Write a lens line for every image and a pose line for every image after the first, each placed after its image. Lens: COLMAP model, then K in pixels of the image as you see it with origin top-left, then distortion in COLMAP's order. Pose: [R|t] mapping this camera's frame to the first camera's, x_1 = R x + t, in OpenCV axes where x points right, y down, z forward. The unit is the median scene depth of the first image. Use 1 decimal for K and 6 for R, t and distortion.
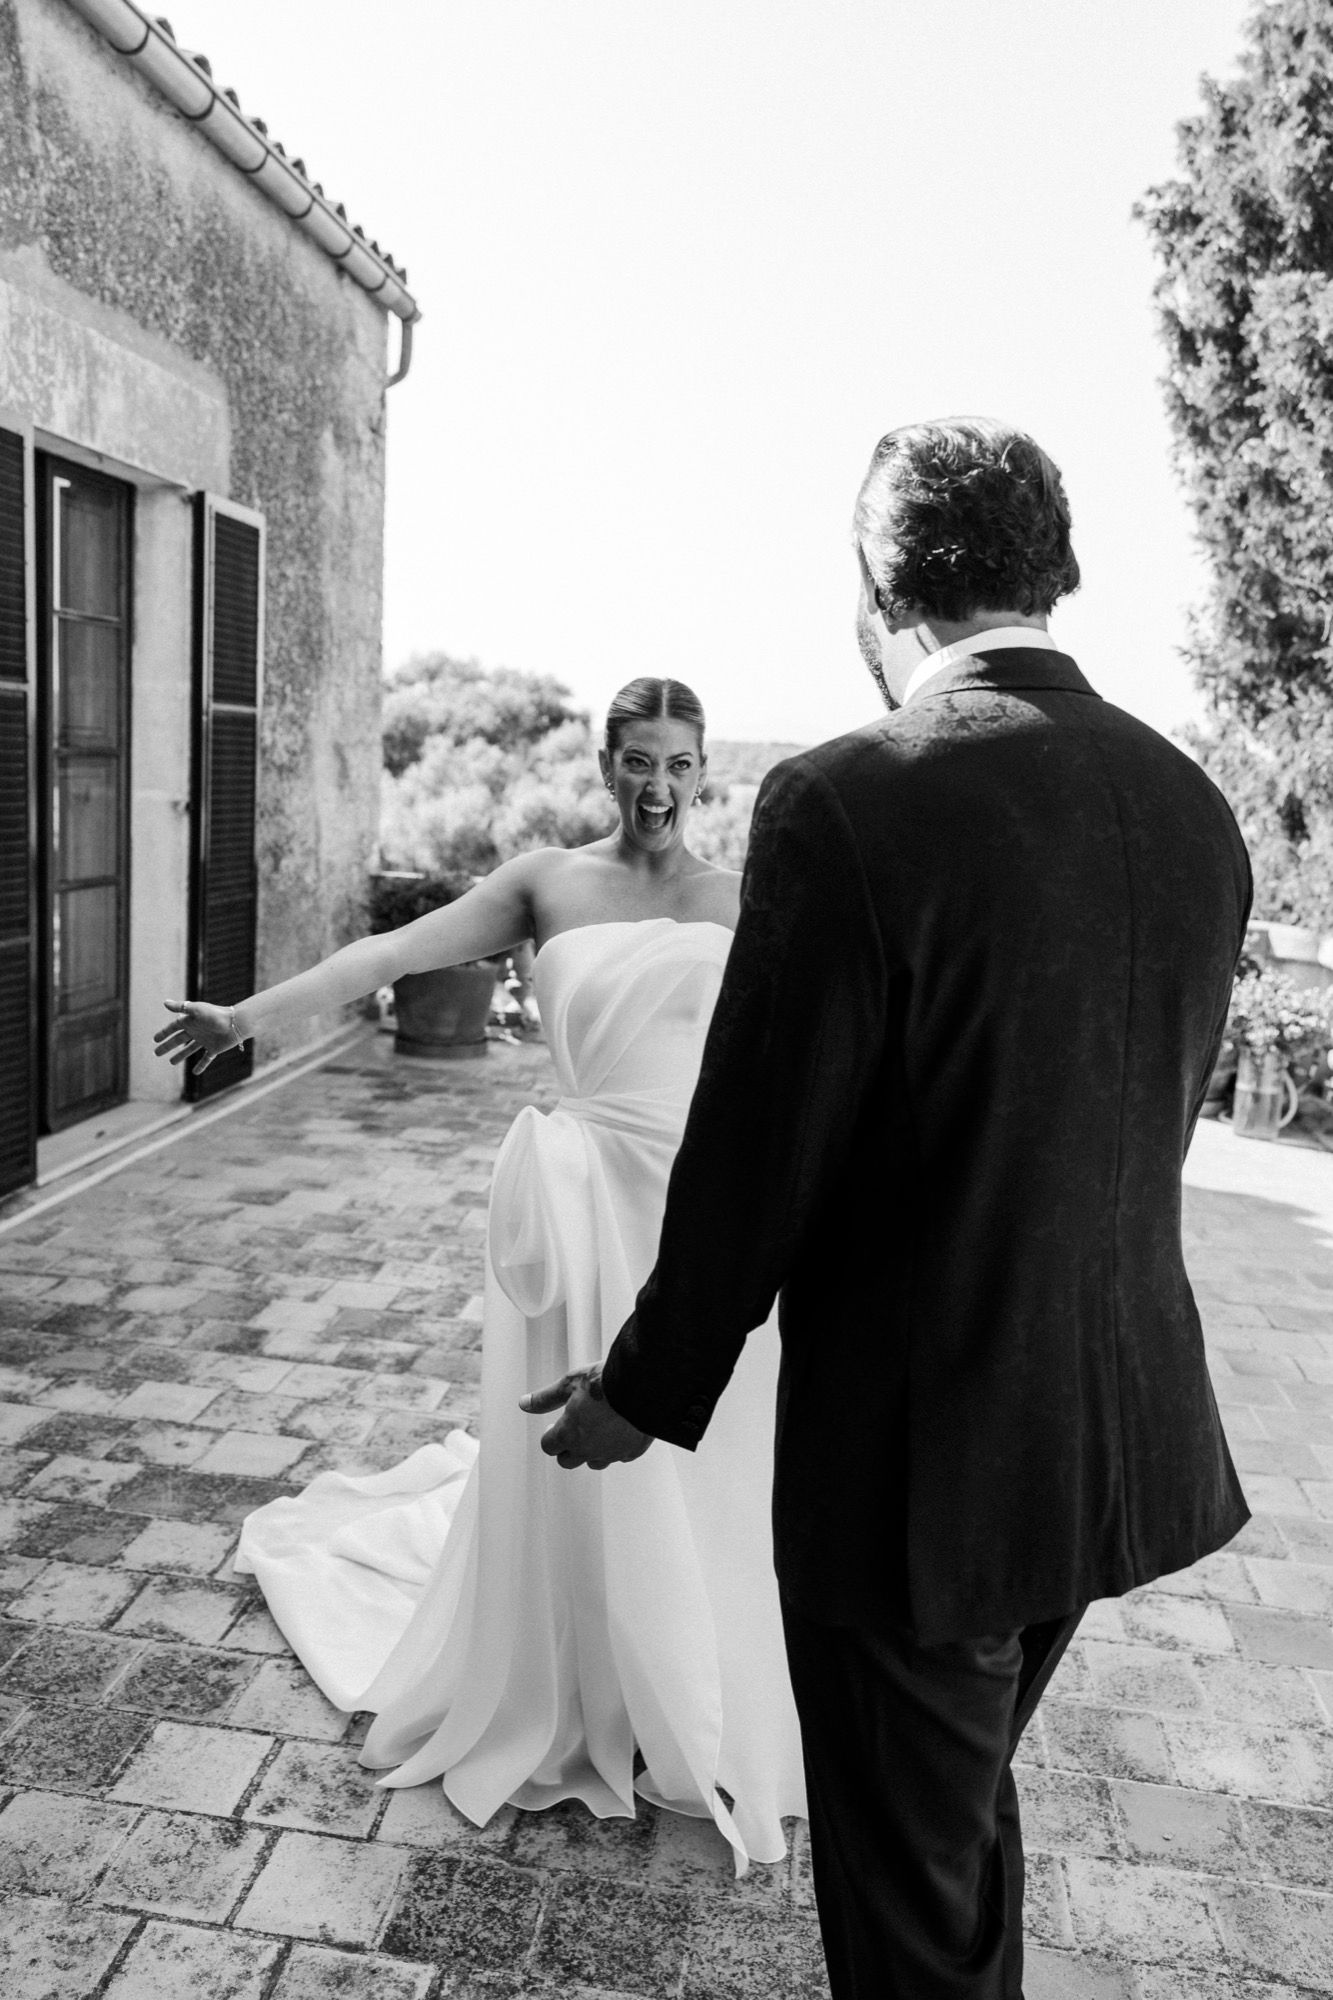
lens RADIAL K [[1640.4, 0, 749.5], [0, 1640.4, 1048.8], [0, 0, 1]] dist [-0.007934, 0.002467]
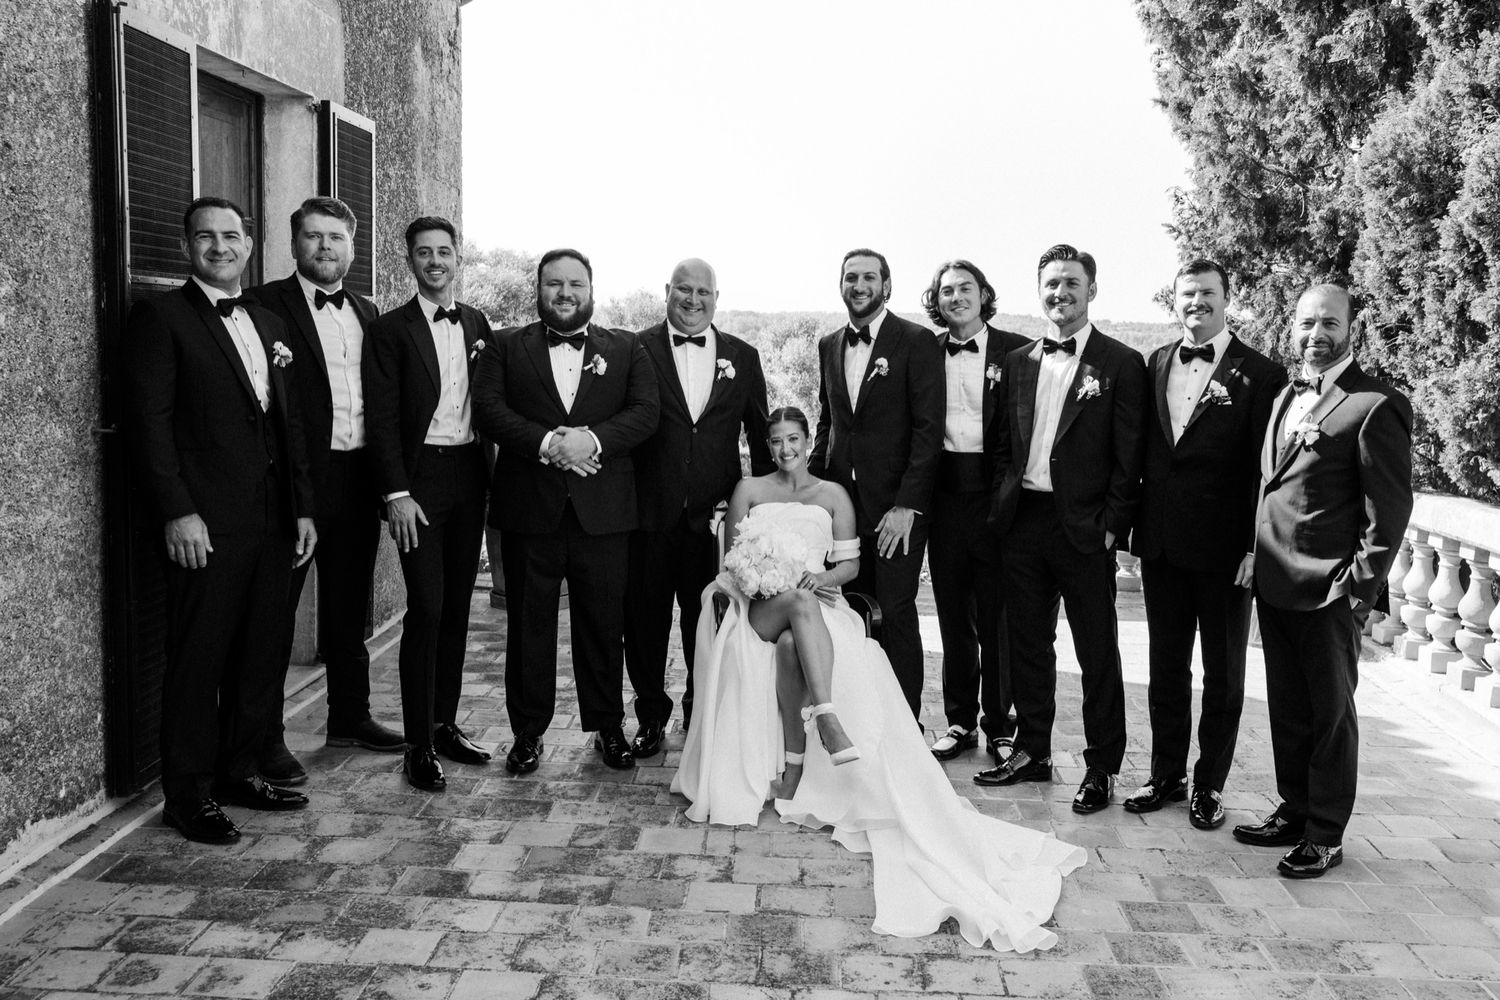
lens RADIAL K [[1466.3, 0, 875.0], [0, 1466.3, 524.3], [0, 0, 1]] dist [-0.003545, 0.000000]
pose [[0.993246, -0.040730, 0.108643, -0.076495], [0.044980, 0.998304, -0.036963, -0.005714], [-0.106953, 0.041601, 0.993393, 0.003130]]
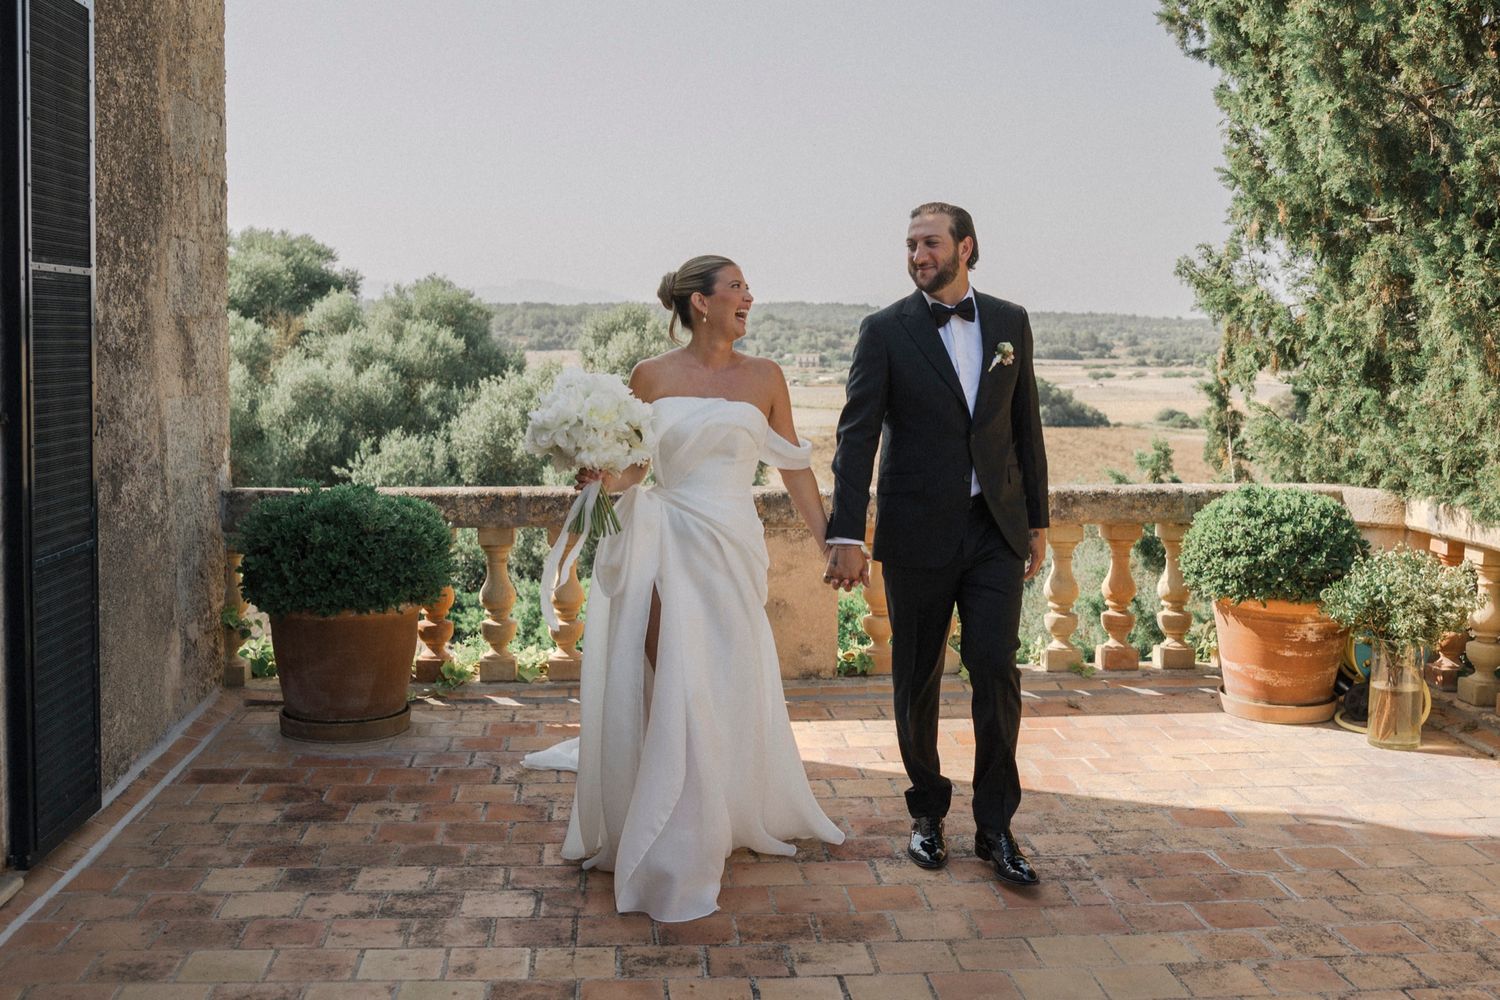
lens RADIAL K [[1661.1, 0, 931.9], [0, 1661.1, 504.0], [0, 0, 1]] dist [-0.083179, 0.000000]
pose [[0.965496, -0.063670, 0.252516, -0.132429], [0.078916, 0.995591, -0.050703, -0.046551], [-0.248175, 0.068881, 0.966263, 0.257521]]
